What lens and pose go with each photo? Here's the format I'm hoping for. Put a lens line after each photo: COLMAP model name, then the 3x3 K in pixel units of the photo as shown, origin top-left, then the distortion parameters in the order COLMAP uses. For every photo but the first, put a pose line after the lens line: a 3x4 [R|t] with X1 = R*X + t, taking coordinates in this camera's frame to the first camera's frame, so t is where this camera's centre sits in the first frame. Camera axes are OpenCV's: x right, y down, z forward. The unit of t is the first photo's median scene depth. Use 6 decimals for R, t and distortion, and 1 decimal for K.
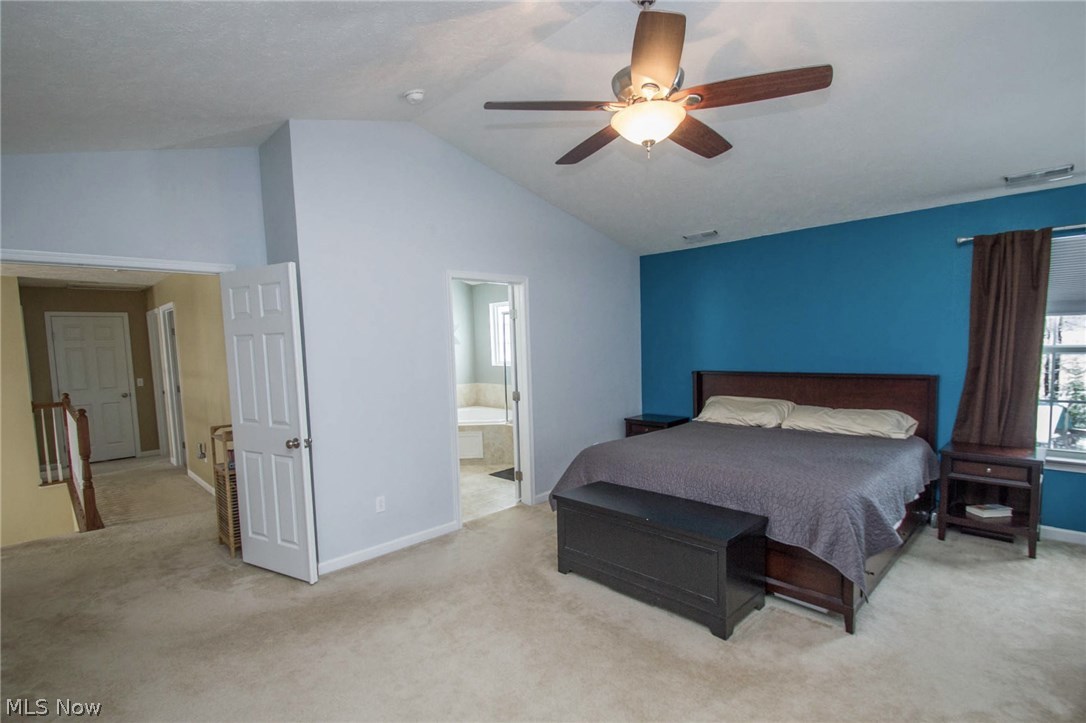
lens RADIAL K [[517.1, 0, 543.0], [0, 517.1, 361.5], [0, 0, 1]] dist [-0.001813, -0.000402]
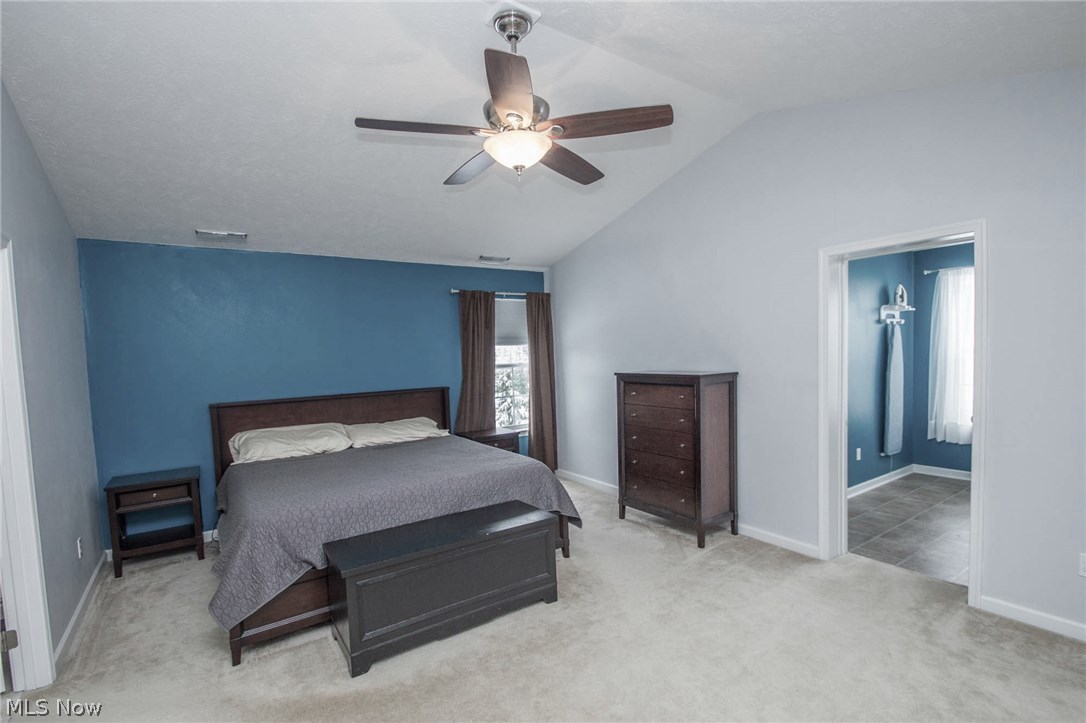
lens RADIAL K [[508.8, 0, 543.4], [0, 508.8, 378.2], [0, 0, 1]] dist [-0.000550, -0.000125]
pose [[0.176075, -0.031542, 0.983871, -0.544089], [0.063126, 0.997791, 0.020691, -0.008393], [-0.982351, 0.058464, 0.177677, 0.523427]]
